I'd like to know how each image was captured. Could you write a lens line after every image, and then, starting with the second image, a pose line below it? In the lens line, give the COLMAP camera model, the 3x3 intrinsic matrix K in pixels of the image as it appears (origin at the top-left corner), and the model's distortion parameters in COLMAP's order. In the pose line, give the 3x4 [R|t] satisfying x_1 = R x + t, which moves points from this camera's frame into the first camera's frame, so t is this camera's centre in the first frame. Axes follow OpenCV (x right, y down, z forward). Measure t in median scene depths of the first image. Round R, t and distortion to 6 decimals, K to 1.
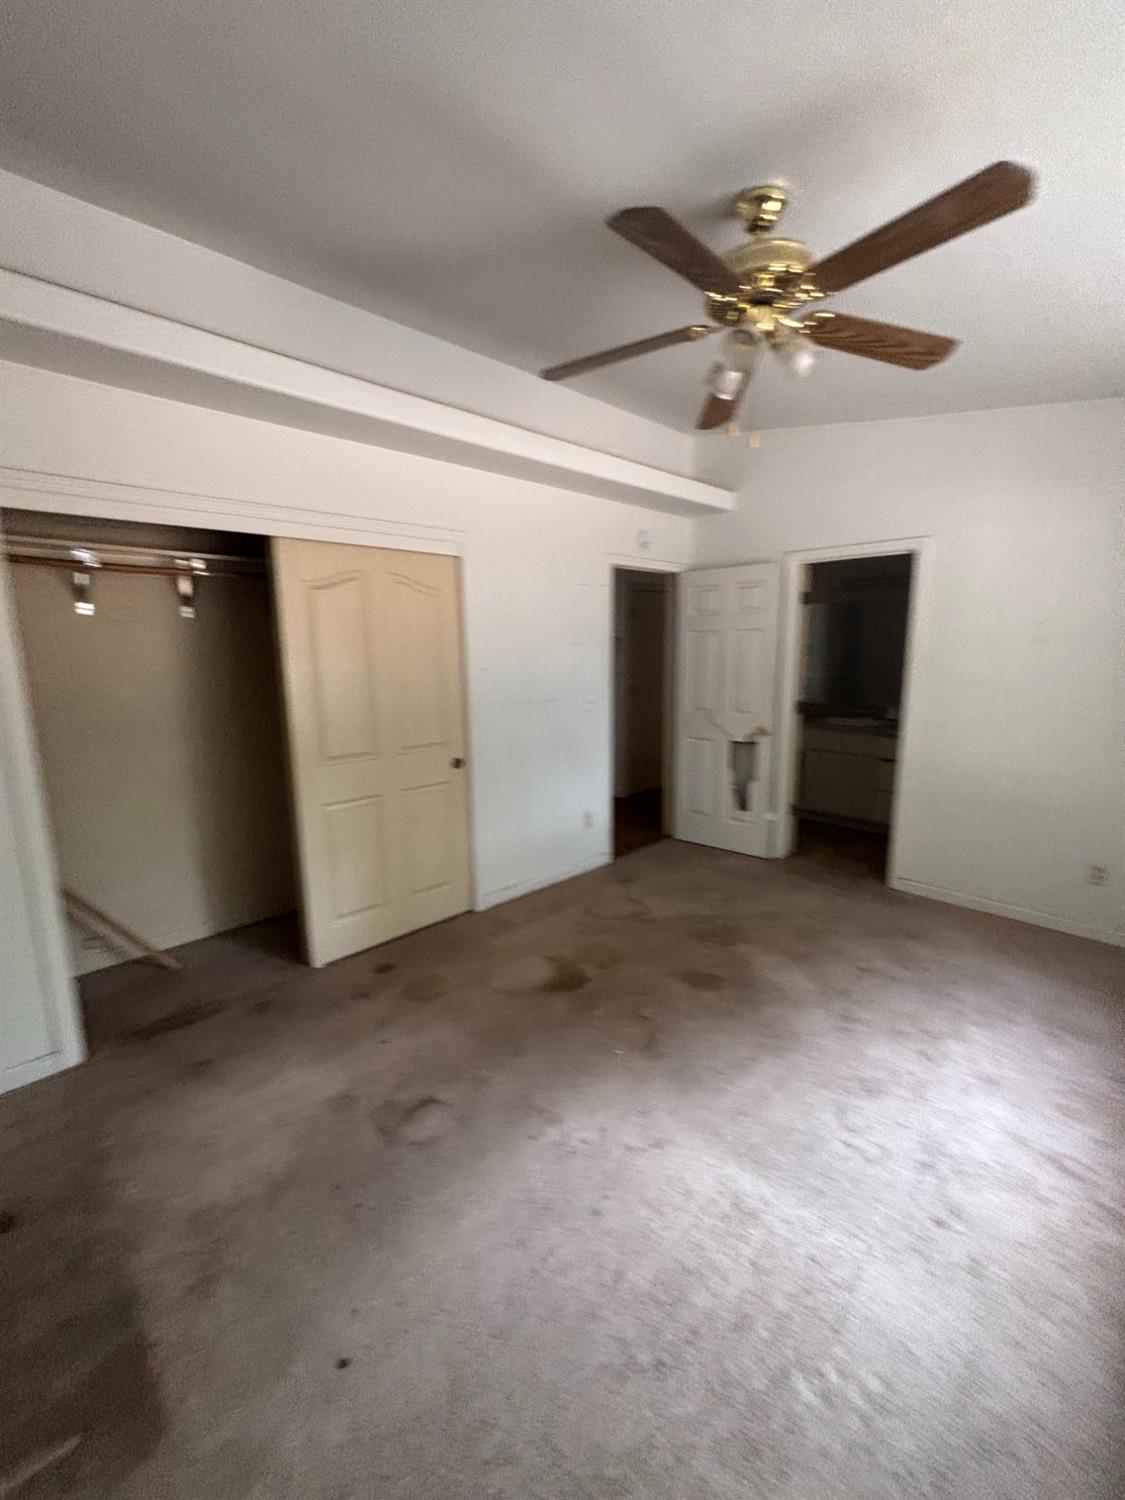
lens RADIAL K [[600.0, 0, 567.0], [0, 600.0, 756.2], [0, 0, 1]] dist [0.000992, -0.000445]
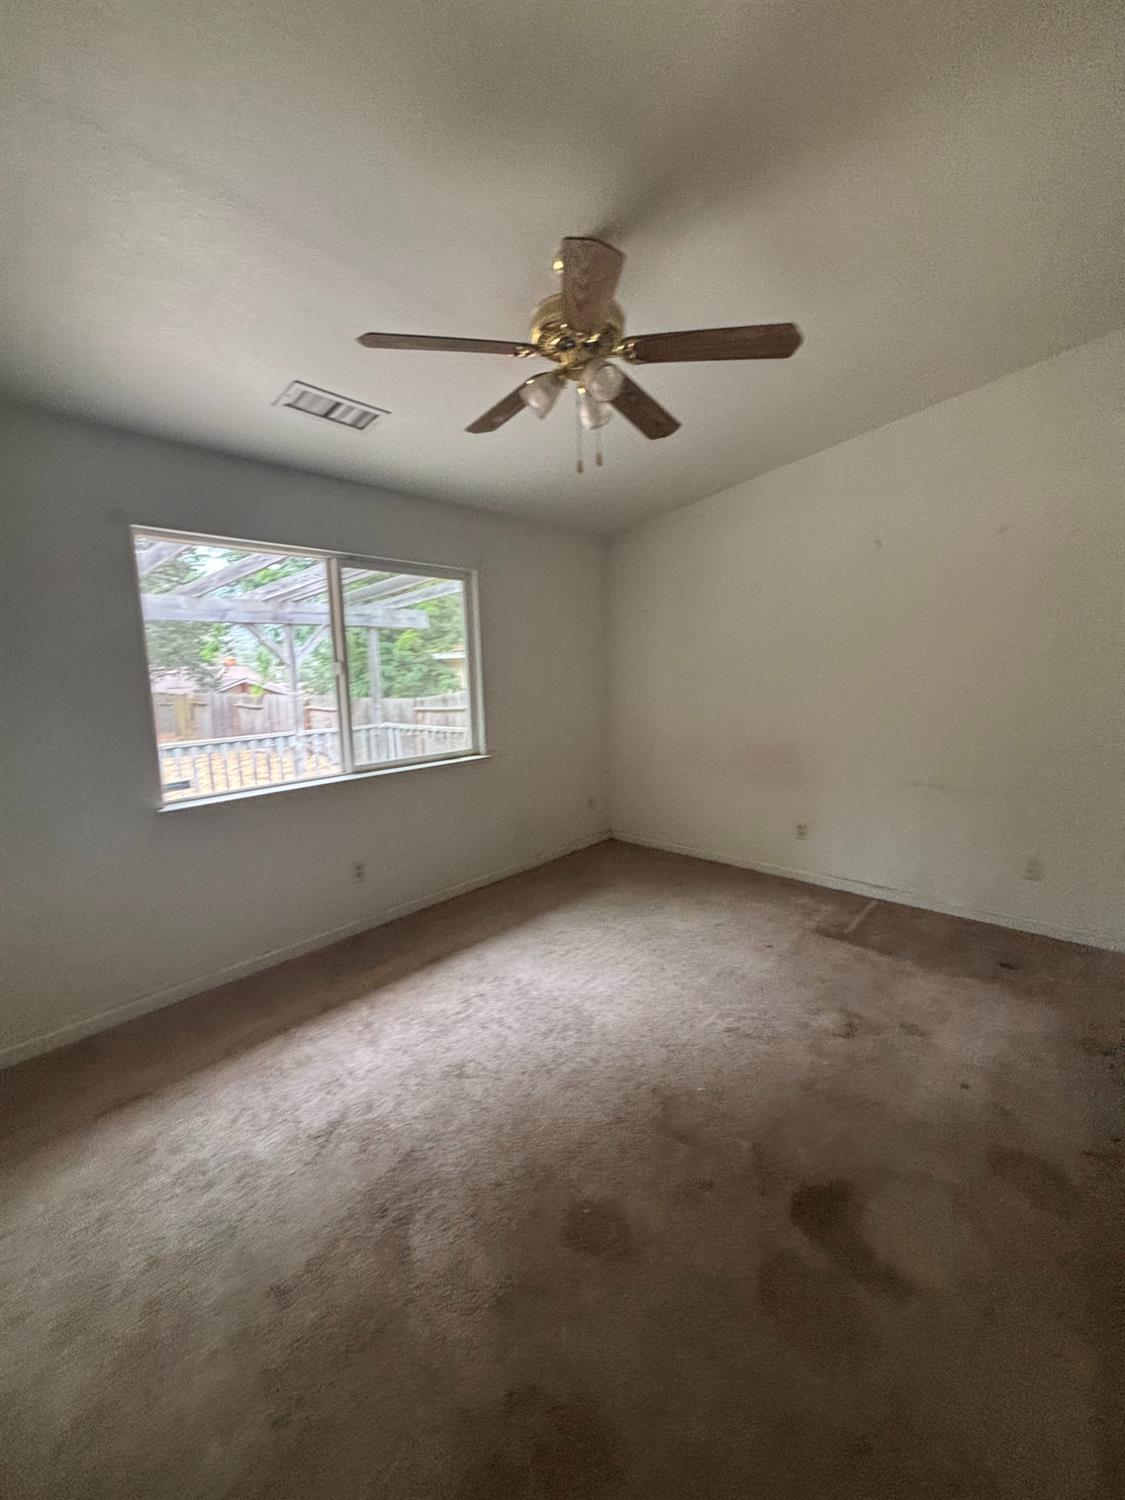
lens RADIAL K [[600.0, 0, 567.0], [0, 600.0, 756.2], [0, 0, 1]] dist [0.000992, -0.000445]
pose [[-0.996393, 0.035095, -0.077266, 0.365275], [0.007422, 0.943030, 0.332624, -0.314169], [0.084537, 0.330851, -0.939889, 1.785514]]
